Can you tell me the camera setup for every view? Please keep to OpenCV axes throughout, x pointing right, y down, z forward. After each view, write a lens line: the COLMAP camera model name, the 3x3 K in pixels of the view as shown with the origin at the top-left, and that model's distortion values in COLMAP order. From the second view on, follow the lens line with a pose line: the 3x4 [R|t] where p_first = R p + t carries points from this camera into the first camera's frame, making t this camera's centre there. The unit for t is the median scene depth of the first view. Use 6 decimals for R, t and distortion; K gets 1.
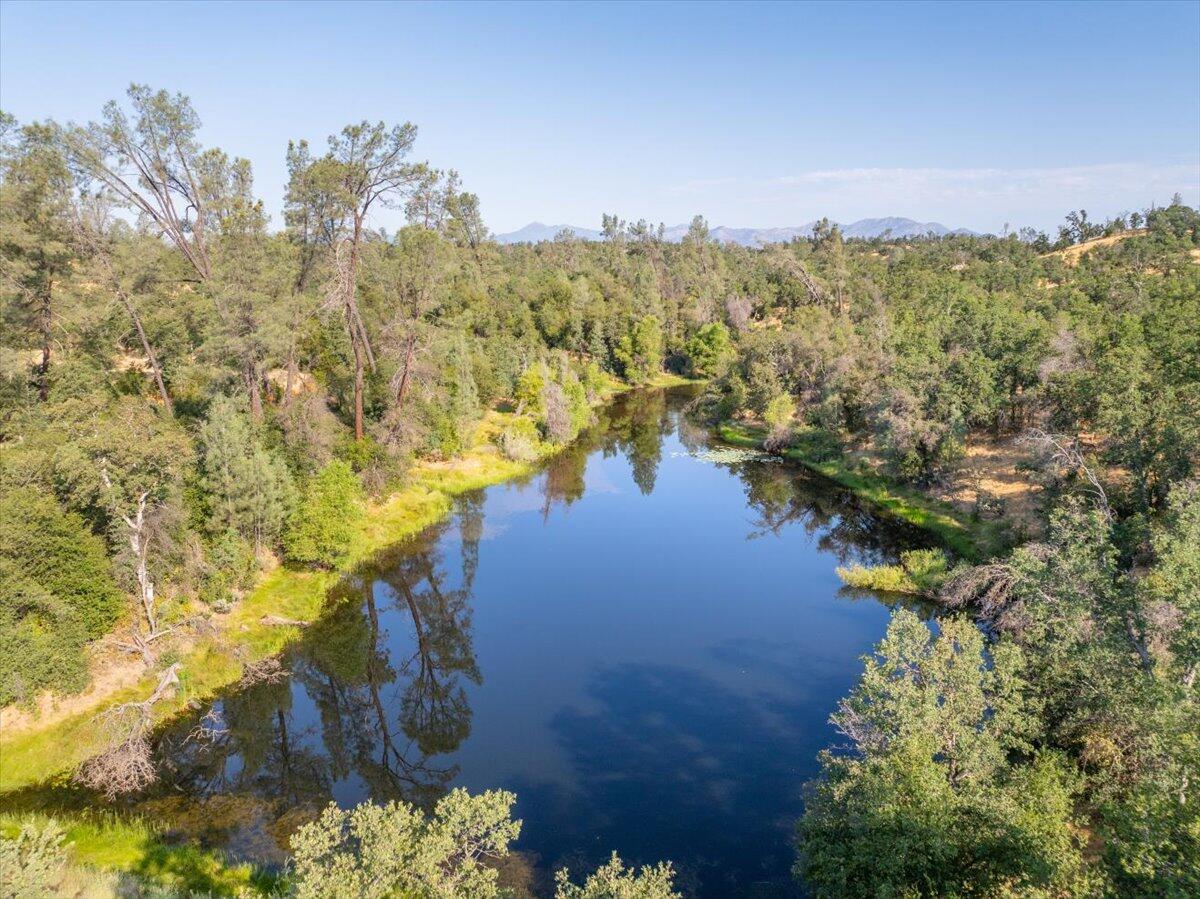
lens RADIAL K [[839.0, 0, 604.3], [0, 839.0, 438.0], [0, 0, 1]] dist [-0.057181, 0.029572]
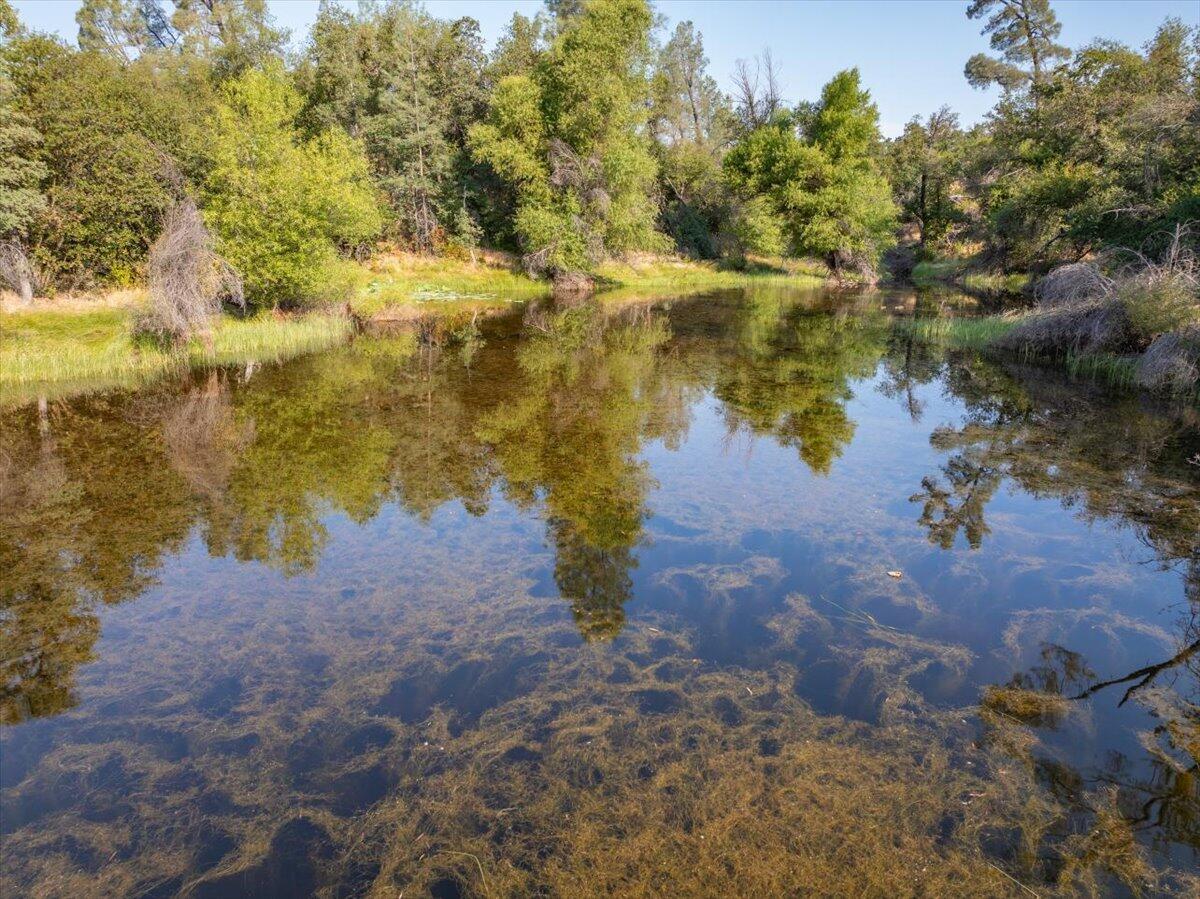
lens RADIAL K [[839.0, 0, 598.5], [0, 839.0, 447.0], [0, 0, 1]] dist [-0.057181, 0.029572]
pose [[0.998173, -0.004470, 0.060263, 0.033471], [0.000630, 0.997976, 0.063591, -0.027654], [-0.060425, -0.063437, 0.996155, 0.738261]]
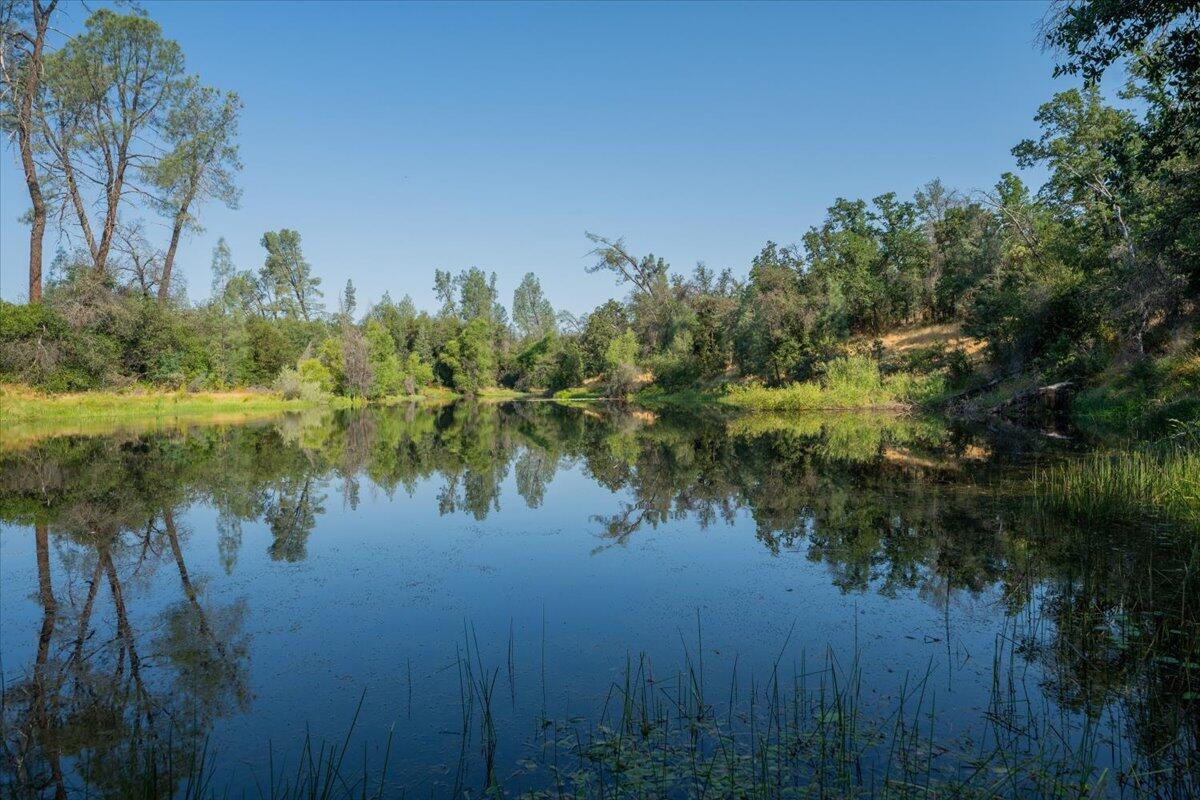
lens RADIAL K [[772.4, 0, 602.1], [0, 772.4, 398.9], [0, 0, 1]] dist [0.020310, -0.001164]
pose [[0.980735, -0.016501, 0.194646, 0.019261], [0.050339, 0.984122, -0.170206, 0.095874], [-0.188747, 0.176726, 0.965993, 0.146511]]
